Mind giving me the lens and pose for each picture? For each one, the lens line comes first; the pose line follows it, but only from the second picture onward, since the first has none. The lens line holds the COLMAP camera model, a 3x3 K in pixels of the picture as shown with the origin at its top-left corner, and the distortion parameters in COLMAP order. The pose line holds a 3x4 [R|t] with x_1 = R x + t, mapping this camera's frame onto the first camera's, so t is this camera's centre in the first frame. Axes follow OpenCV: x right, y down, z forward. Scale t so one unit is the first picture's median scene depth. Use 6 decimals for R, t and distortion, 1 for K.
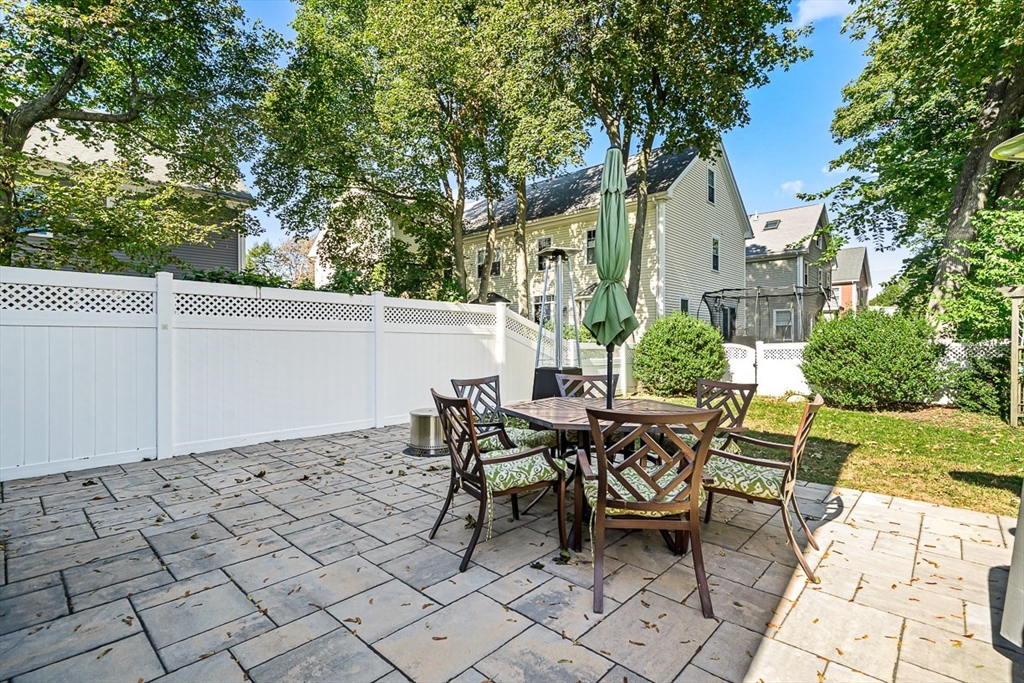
lens RADIAL K [[490.9, 0, 513.2], [0, 490.9, 338.6], [0, 0, 1]] dist [0.000159, 0.000577]
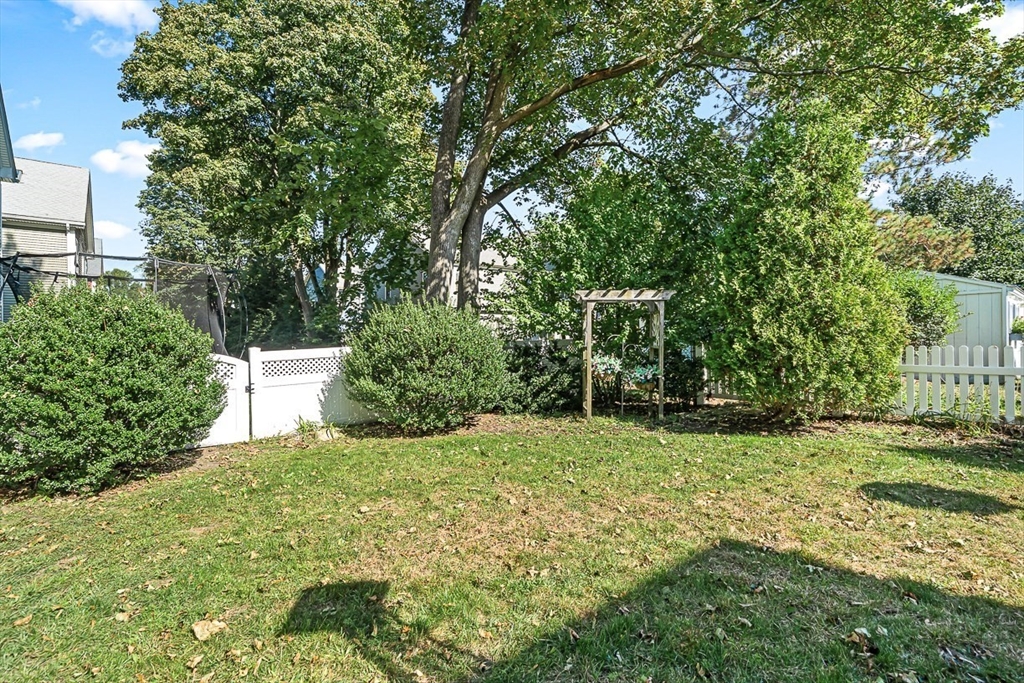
lens RADIAL K [[465.2, 0, 510.4], [0, 465.2, 337.5], [0, 0, 1]] dist [0.002453, 0.000307]
pose [[0.148057, -0.001887, 0.988977, -0.056068], [0.013564, 0.999908, -0.000123, -0.009864], [-0.988886, 0.013433, 0.148069, 2.043977]]
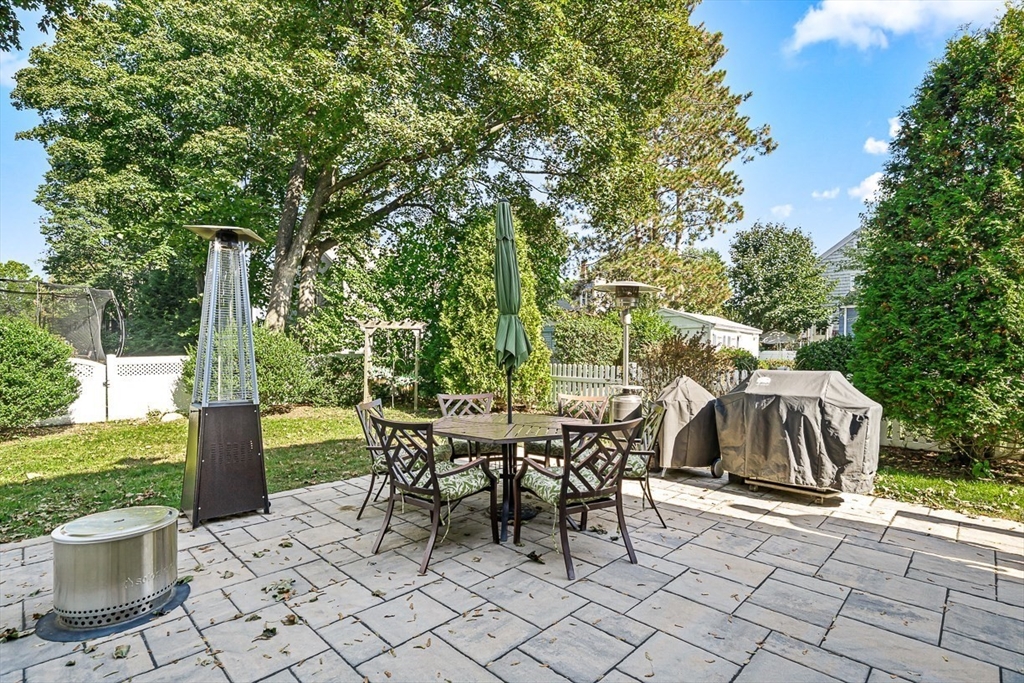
lens RADIAL K [[476.9, 0, 511.0], [0, 476.9, 353.9], [0, 0, 1]] dist [0.003918, 0.001397]
pose [[0.044416, -0.012171, 0.998939, -0.974079], [-0.011324, 0.999855, 0.012686, -0.049566], [-0.998949, -0.011875, 0.044271, 0.938415]]
